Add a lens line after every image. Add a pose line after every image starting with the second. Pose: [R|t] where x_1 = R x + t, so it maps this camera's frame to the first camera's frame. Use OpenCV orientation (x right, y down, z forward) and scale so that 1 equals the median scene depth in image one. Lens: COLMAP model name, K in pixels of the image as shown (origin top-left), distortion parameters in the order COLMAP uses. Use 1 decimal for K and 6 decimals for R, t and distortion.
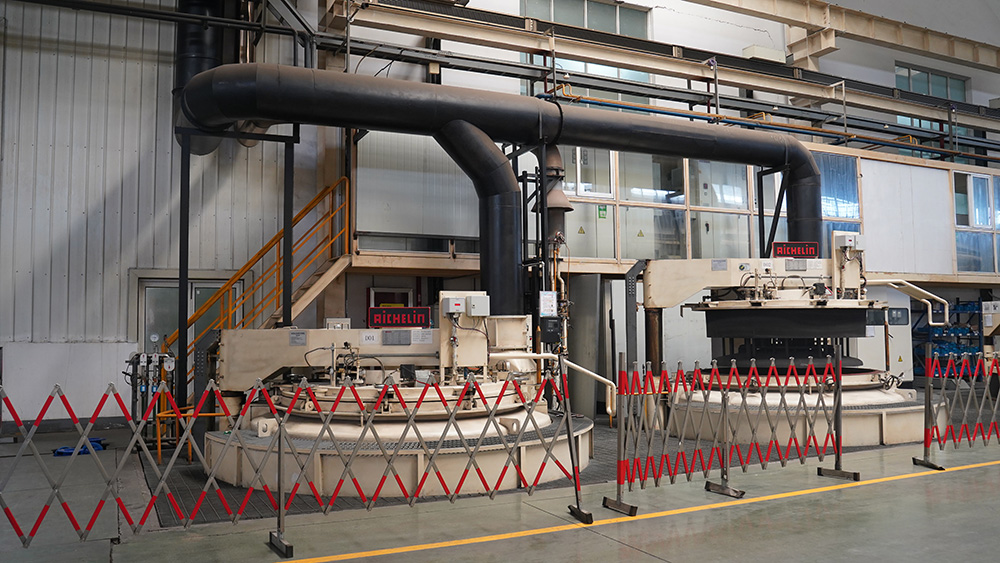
lens RADIAL K [[815.1, 0, 500.0], [0, 815.1, 281.5], [0, 0, 1]] dist [-0.084448, 0.010101]
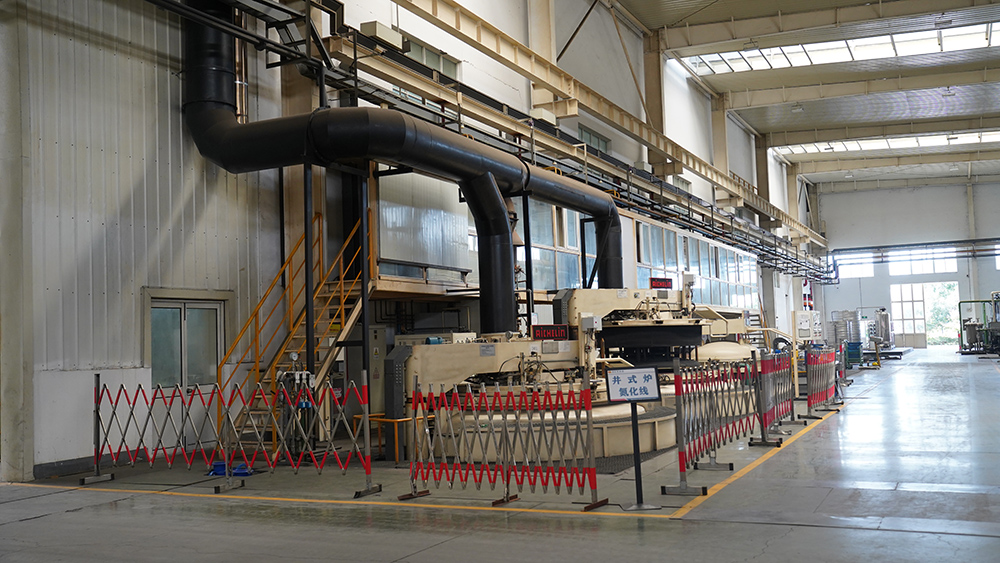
lens RADIAL K [[976.8, 0, 496.2], [0, 976.8, 283.2], [0, 0, 1]] dist [0.011951, 0.033058]
pose [[0.781849, 0.020929, 0.623117, -0.876448], [-0.009945, 0.999728, -0.021099, -0.001277], [-0.623389, 0.010299, 0.781844, -0.139816]]
